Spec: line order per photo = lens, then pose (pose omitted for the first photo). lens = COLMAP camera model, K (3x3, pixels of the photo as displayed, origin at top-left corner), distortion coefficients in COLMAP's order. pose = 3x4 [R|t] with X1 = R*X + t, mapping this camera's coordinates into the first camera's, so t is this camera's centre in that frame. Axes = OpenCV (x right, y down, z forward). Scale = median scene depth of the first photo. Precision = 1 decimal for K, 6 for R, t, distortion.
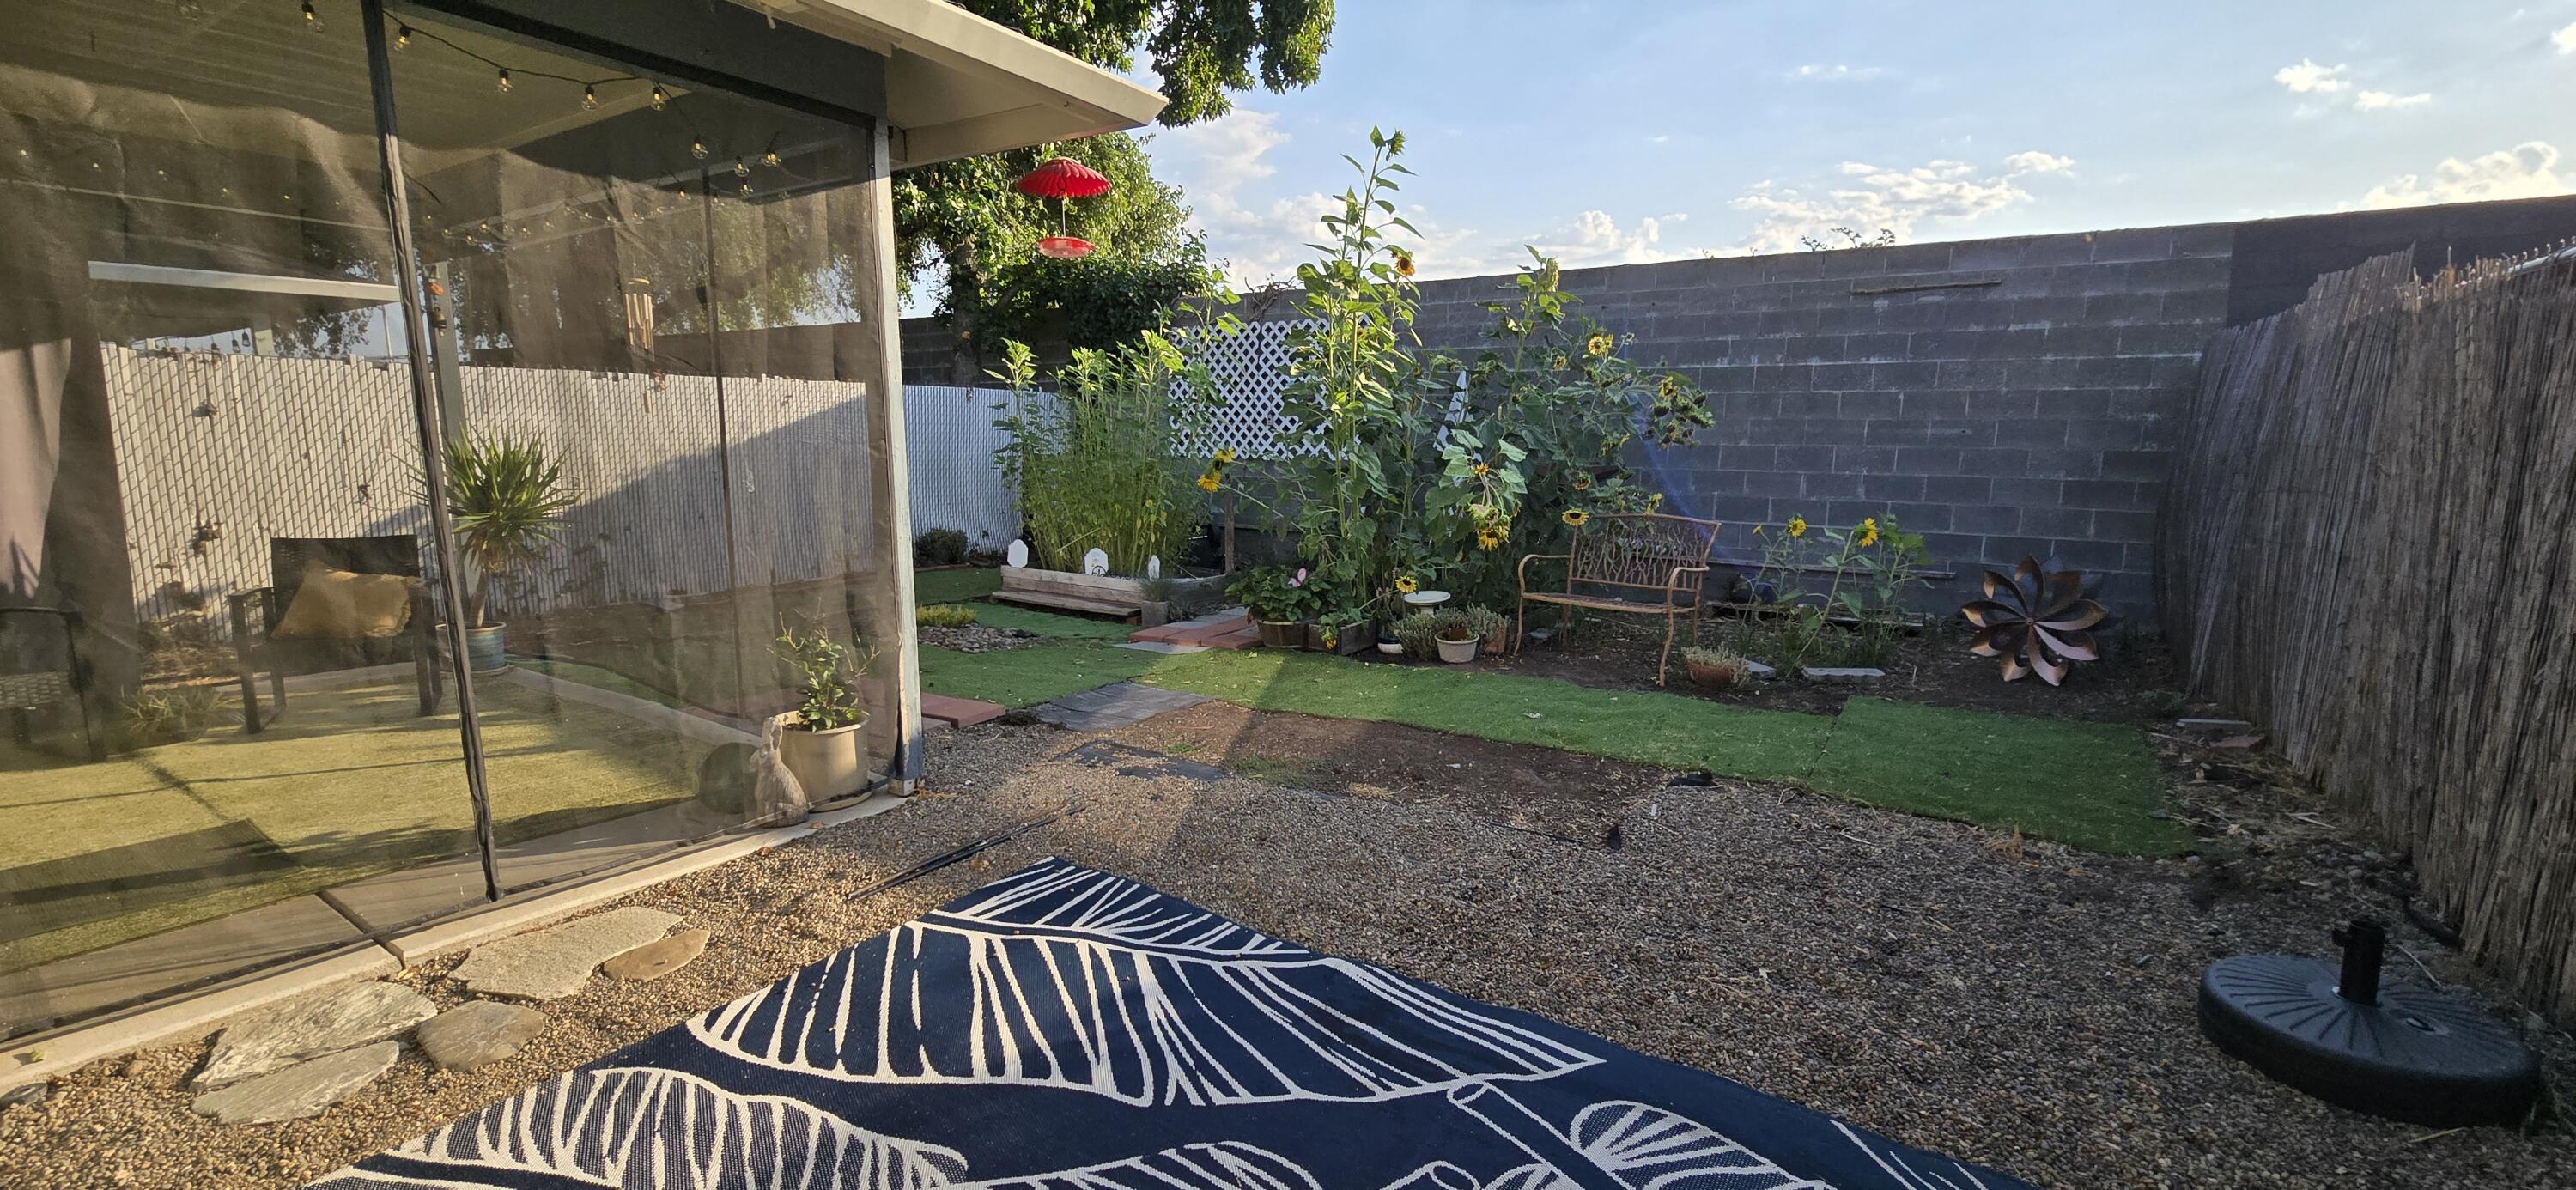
lens RADIAL K [[1053.3, 0, 1296.4], [0, 1053.3, 603.9], [0, 0, 1]] dist [-0.001661, 0.000804]
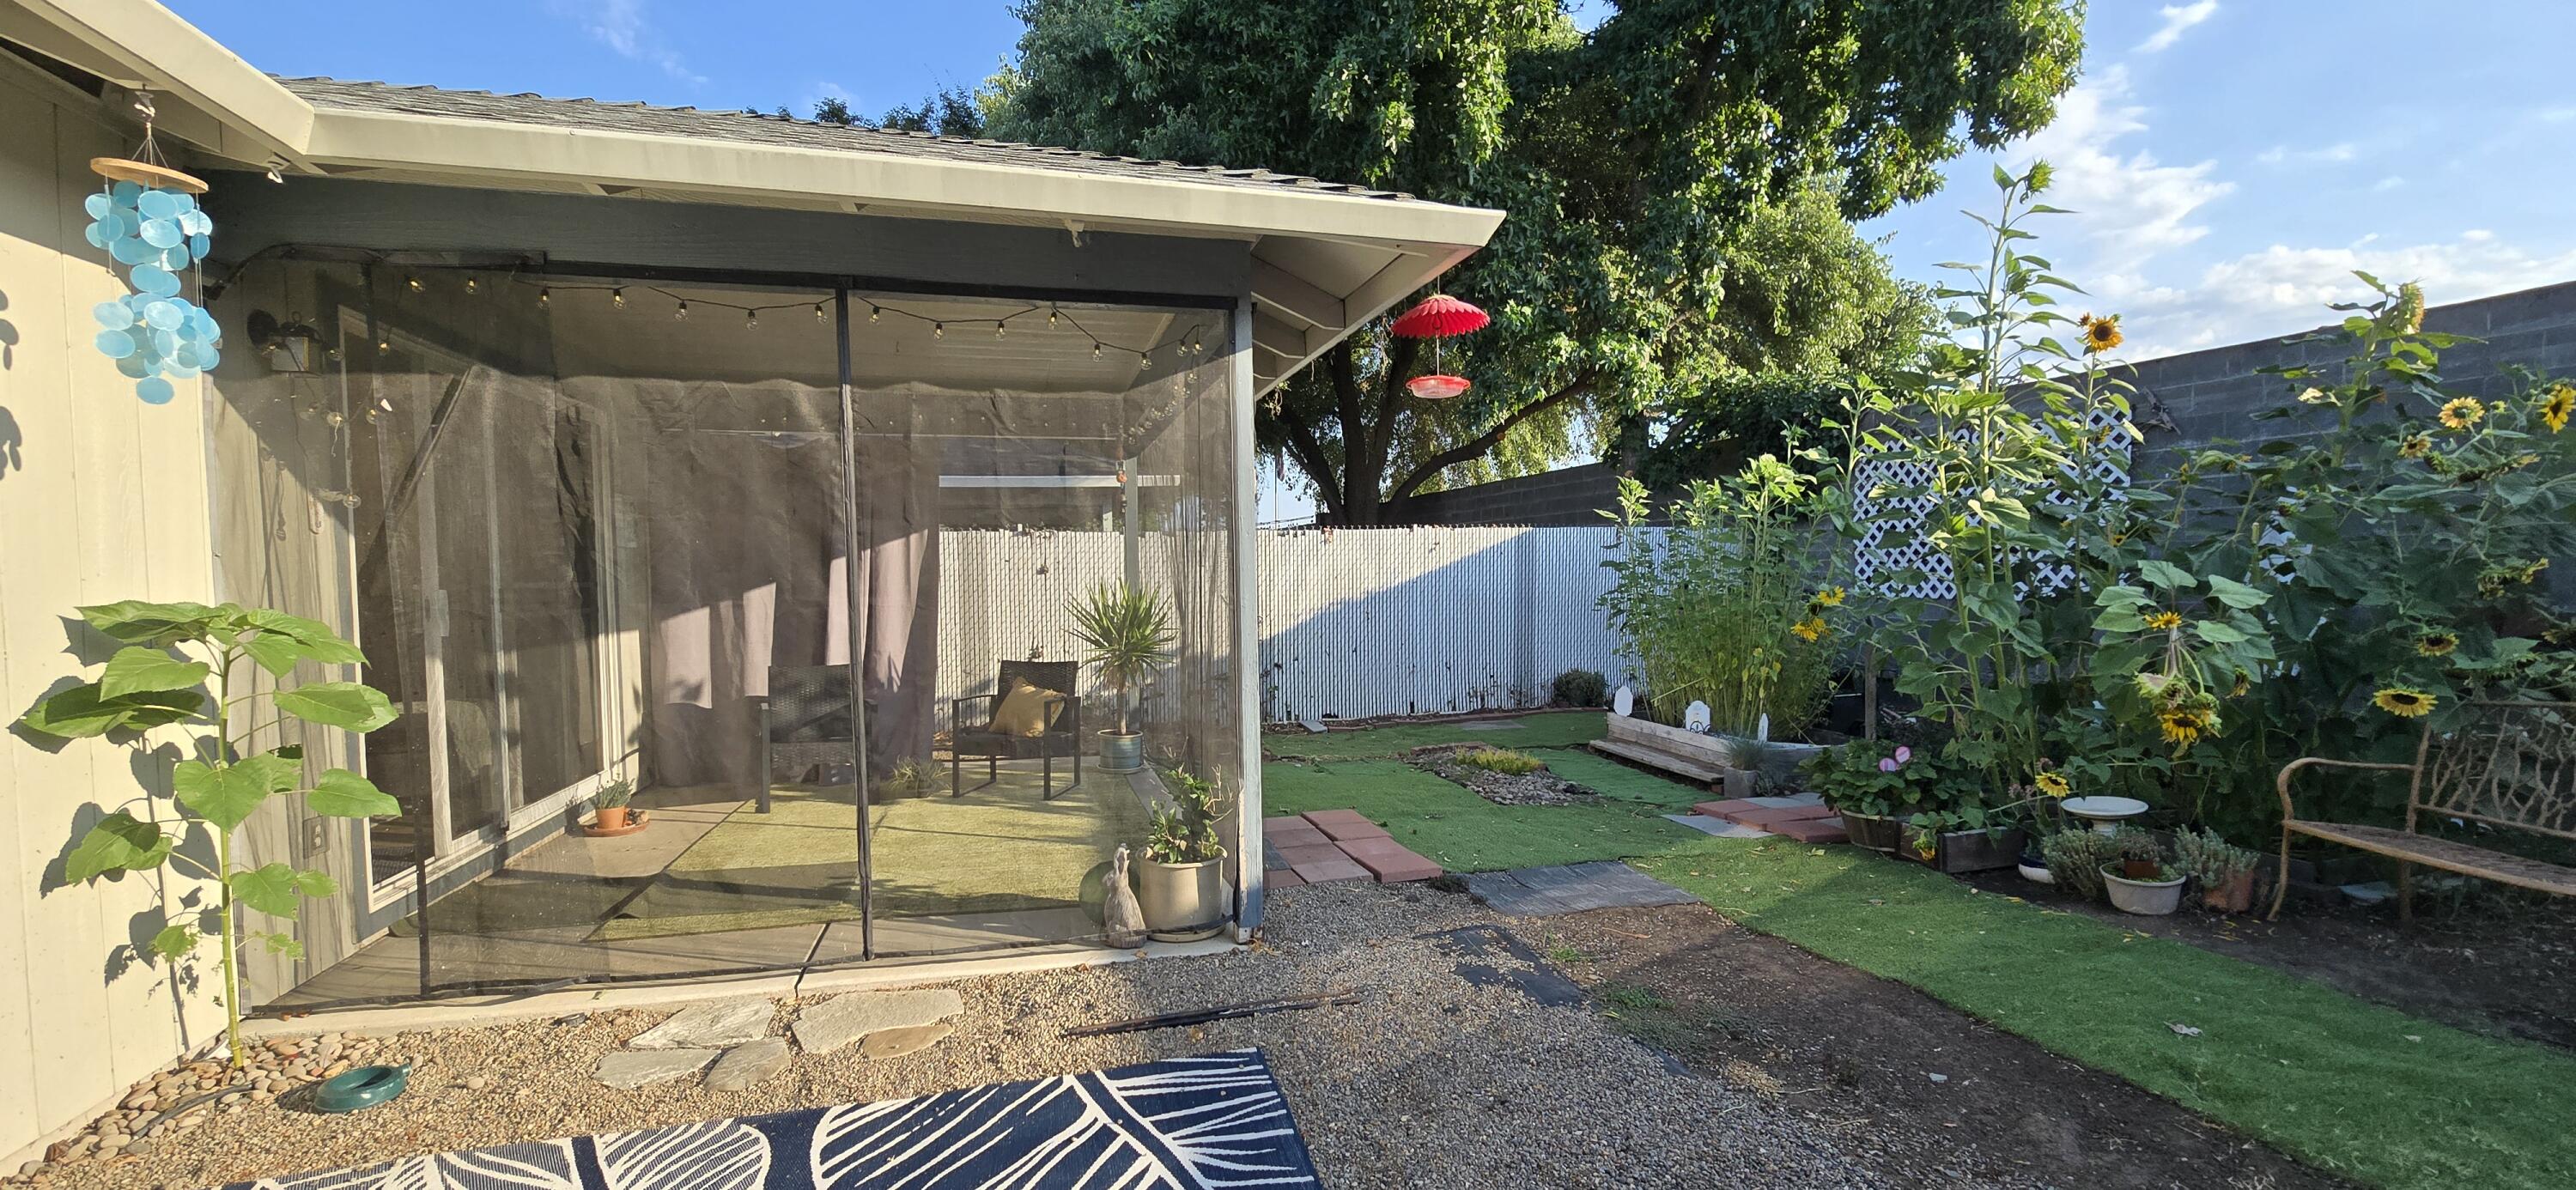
lens RADIAL K [[1053.3, 0, 1300.7], [0, 1053.3, 602.0], [0, 0, 1]] dist [-0.001661, 0.000804]
pose [[0.745682, 0.000999, -0.666301, 0.257615], [-0.086635, 0.991655, -0.095470, -0.037128], [0.660645, 0.128915, 0.739546, 0.195525]]
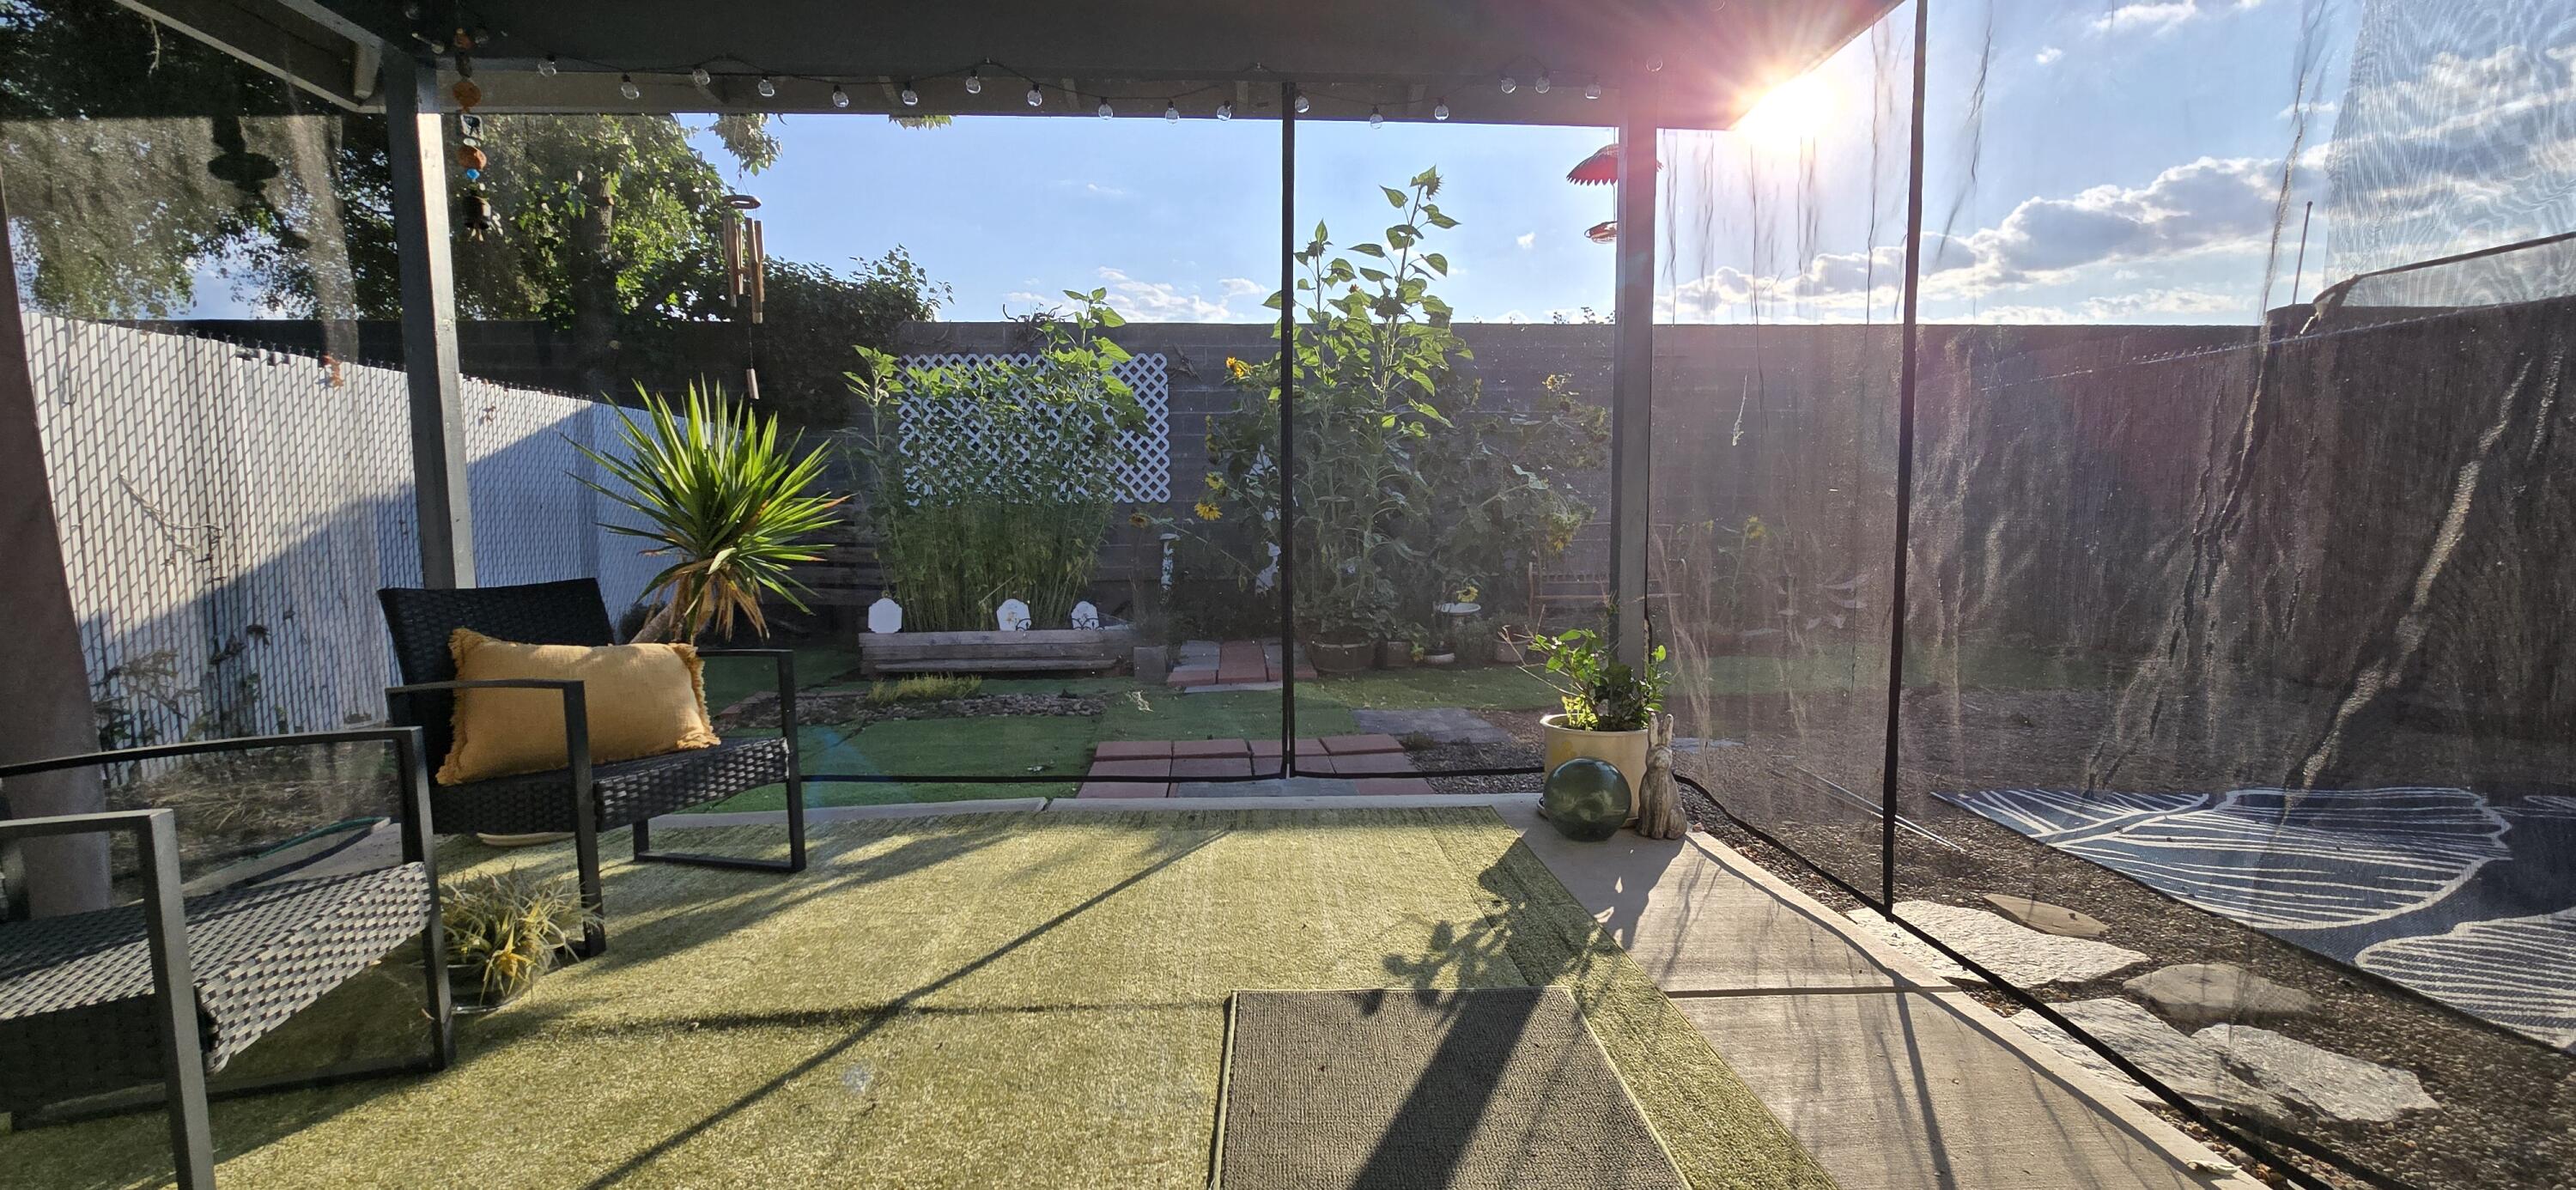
lens RADIAL K [[1053.3, 0, 1296.5], [0, 1053.3, 606.7], [0, 0, 1]] dist [-0.001661, 0.000804]
pose [[0.801598, -0.073051, 0.593384, -0.870348], [0.114282, 0.992928, -0.032144, 0.010829], [-0.586840, 0.093580, 0.804277, 0.325275]]
